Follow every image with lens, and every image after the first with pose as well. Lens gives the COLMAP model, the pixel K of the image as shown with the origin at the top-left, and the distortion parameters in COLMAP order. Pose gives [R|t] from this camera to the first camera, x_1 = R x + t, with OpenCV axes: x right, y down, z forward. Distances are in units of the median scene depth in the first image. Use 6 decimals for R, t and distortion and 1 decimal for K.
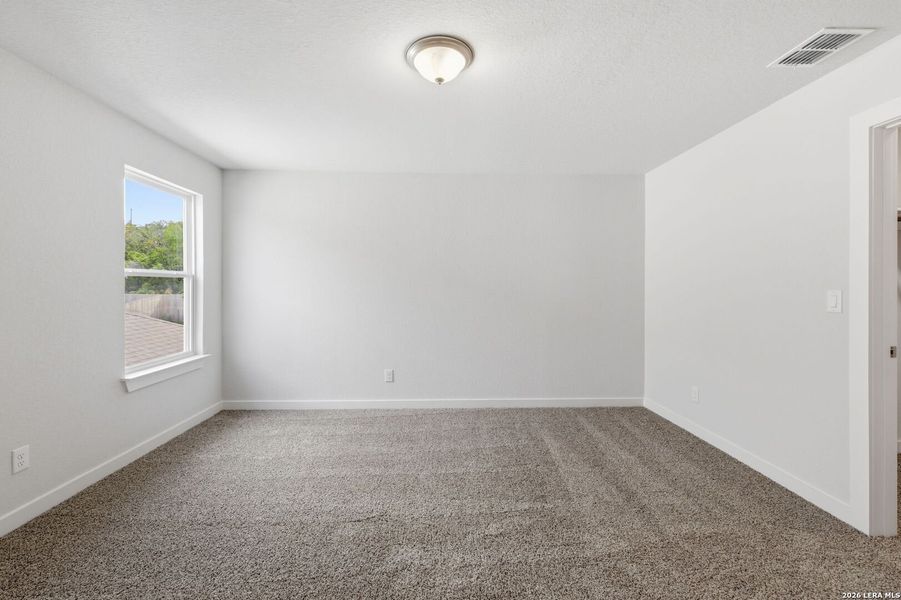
lens RADIAL K [[375.6, 0, 453.0], [0, 375.6, 289.2], [0, 0, 1]] dist [-0.001016, -0.000345]
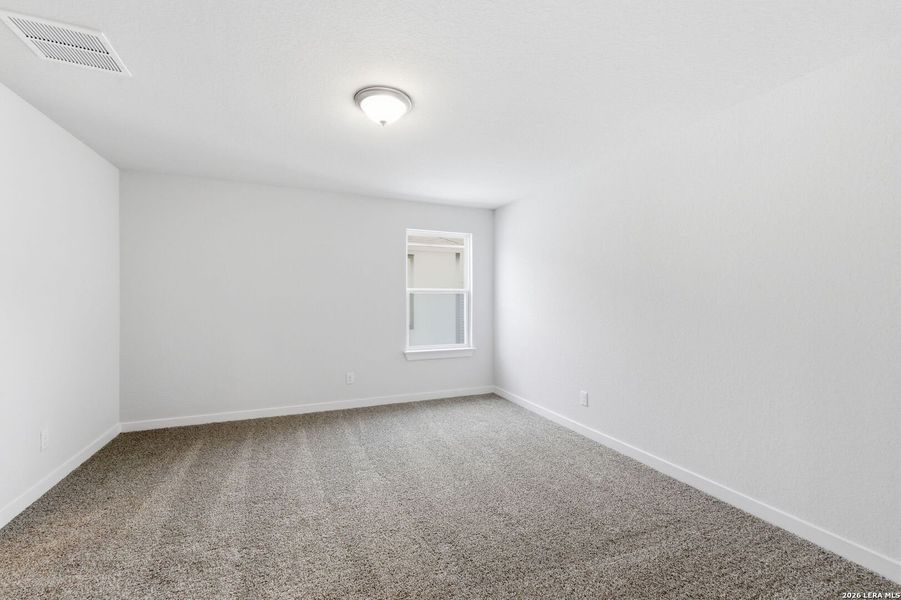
lens RADIAL K [[375.6, 0, 453.0], [0, 375.6, 289.2], [0, 0, 1]] dist [-0.001016, -0.000345]
pose [[0.348930, -0.026051, -0.936787, 0.669537], [-0.002757, 0.999581, -0.028824, -0.001540], [0.937145, 0.012640, 0.348711, 0.477545]]
